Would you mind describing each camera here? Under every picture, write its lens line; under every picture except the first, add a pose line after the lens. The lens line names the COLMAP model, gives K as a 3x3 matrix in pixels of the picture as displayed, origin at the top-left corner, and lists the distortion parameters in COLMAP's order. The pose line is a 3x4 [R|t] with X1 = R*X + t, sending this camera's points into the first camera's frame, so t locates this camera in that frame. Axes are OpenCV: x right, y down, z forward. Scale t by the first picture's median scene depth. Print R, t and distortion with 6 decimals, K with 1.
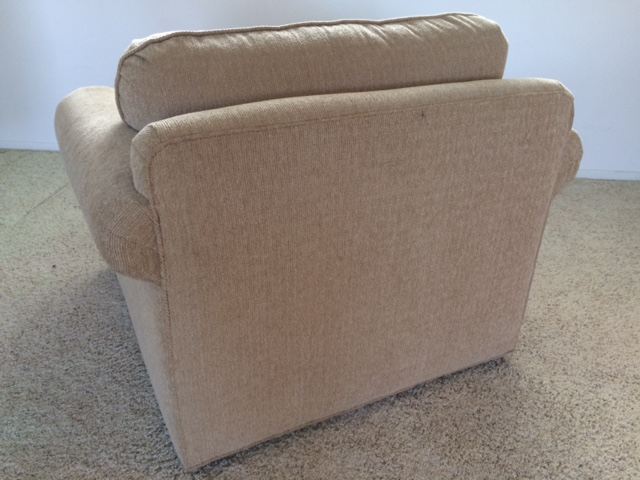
lens RADIAL K [[554.8, 0, 321.8], [0, 554.8, 239.3], [0, 0, 1]] dist [0.063894, -0.094845]
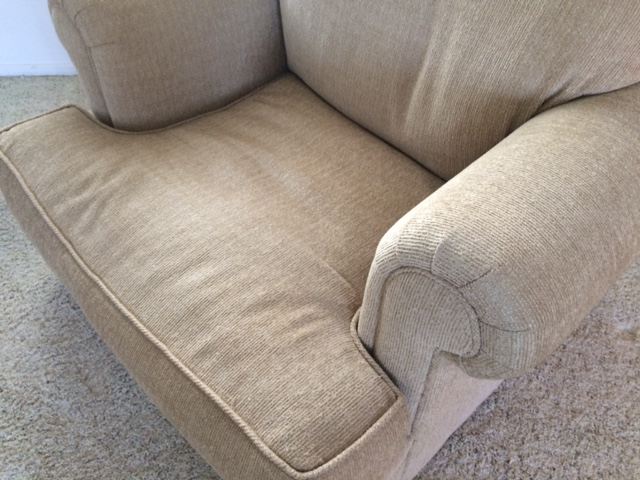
lens RADIAL K [[554.8, 0, 322.8], [0, 554.8, 239.2], [0, 0, 1]] dist [0.063894, -0.094845]
pose [[0.981694, -0.122989, 0.145433, 0.085003], [0.073502, 0.949048, 0.306439, -0.276985], [-0.175712, -0.290139, 0.940715, 0.450279]]
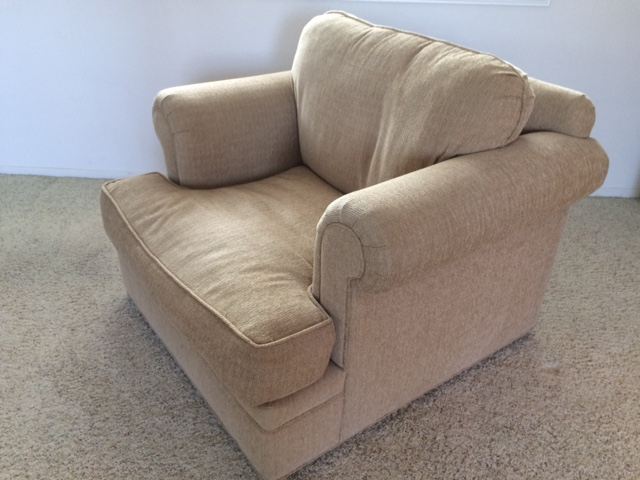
lens RADIAL K [[554.8, 0, 322.3], [0, 554.8, 236.5], [0, 0, 1]] dist [0.063894, -0.094845]
pose [[0.997304, -0.020810, 0.070364, 0.147275], [0.019725, 0.999676, 0.016076, -0.110453], [-0.070676, -0.014645, 0.997392, 0.074127]]
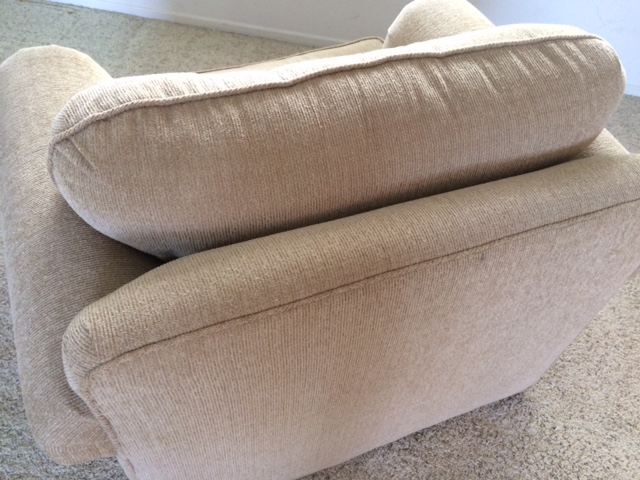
lens RADIAL K [[554.8, 0, 323.0], [0, 554.8, 241.5], [0, 0, 1]] dist [0.063894, -0.094845]
pose [[0.995689, 0.092713, -0.002854, -0.014580], [-0.084972, 0.924029, 0.372760, -0.355784], [0.037197, -0.370910, 0.927923, 0.249388]]
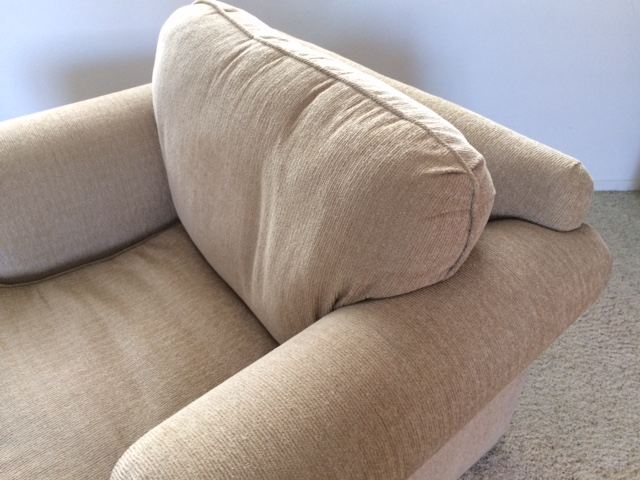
lens RADIAL K [[554.8, 0, 326.4], [0, 554.8, 234.0], [0, 0, 1]] dist [0.063894, -0.094845]
pose [[0.992878, -0.076200, 0.091585, 0.347092], [0.060590, 0.984841, 0.162533, -0.376332], [-0.102582, -0.155826, 0.982443, 0.443081]]
